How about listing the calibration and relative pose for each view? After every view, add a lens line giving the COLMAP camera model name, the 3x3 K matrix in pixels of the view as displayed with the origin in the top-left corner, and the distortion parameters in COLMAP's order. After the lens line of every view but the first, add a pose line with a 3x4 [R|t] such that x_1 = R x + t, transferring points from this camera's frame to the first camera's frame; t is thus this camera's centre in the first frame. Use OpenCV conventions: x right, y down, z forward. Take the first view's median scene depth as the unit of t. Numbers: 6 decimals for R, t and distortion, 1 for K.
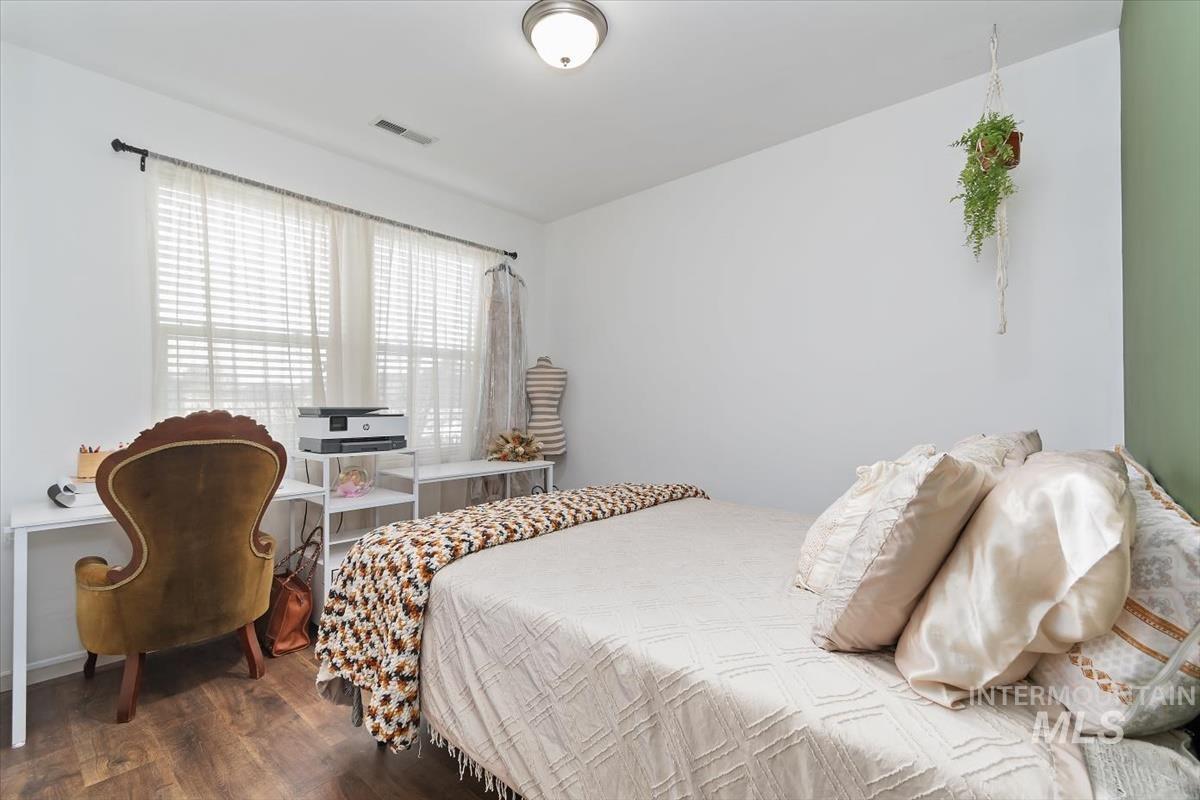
lens RADIAL K [[538.1, 0, 596.9], [0, 538.1, 399.7], [0, 0, 1]] dist [0.003617, 0.000014]
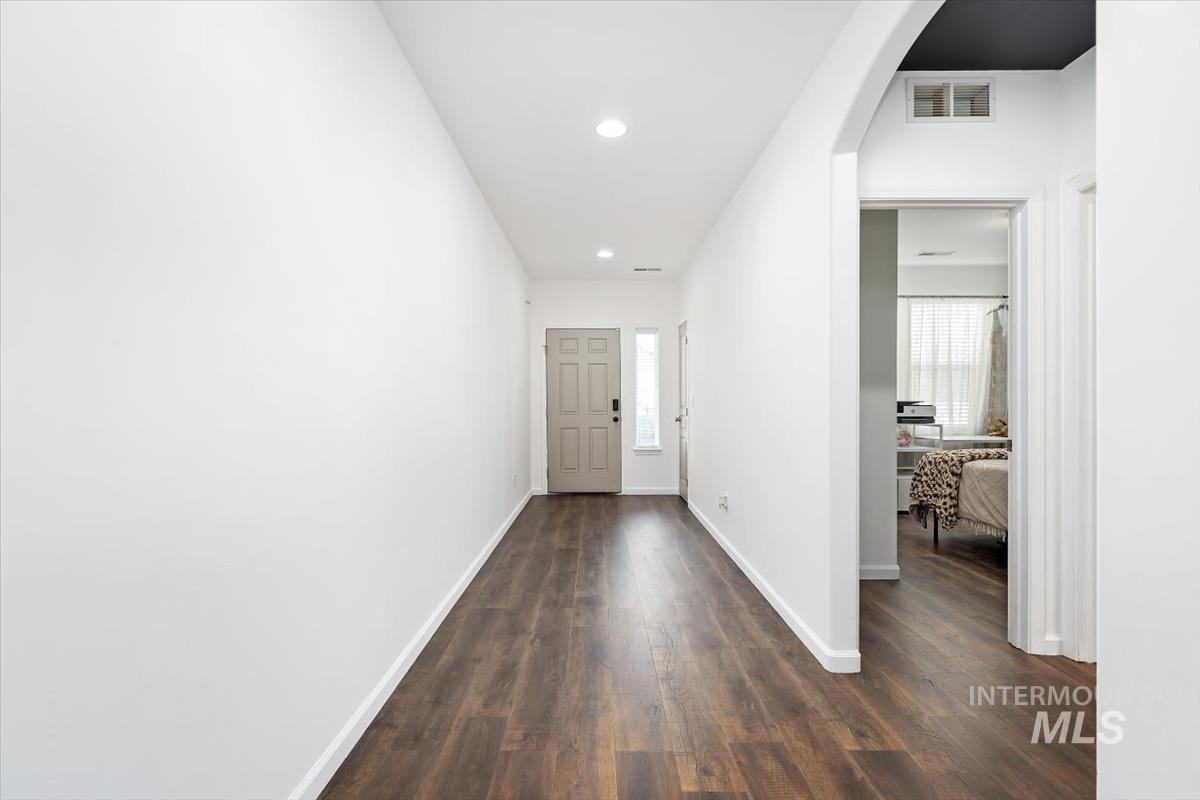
lens RADIAL K [[538.1, 0, 596.9], [0, 538.1, 399.7], [0, 0, 1]] dist [0.003617, 0.000014]
pose [[0.674454, 0.004169, -0.738306, 0.414634], [0.002429, 0.999966, 0.007866, -0.015255], [0.738313, -0.007099, 0.674421, -2.008920]]
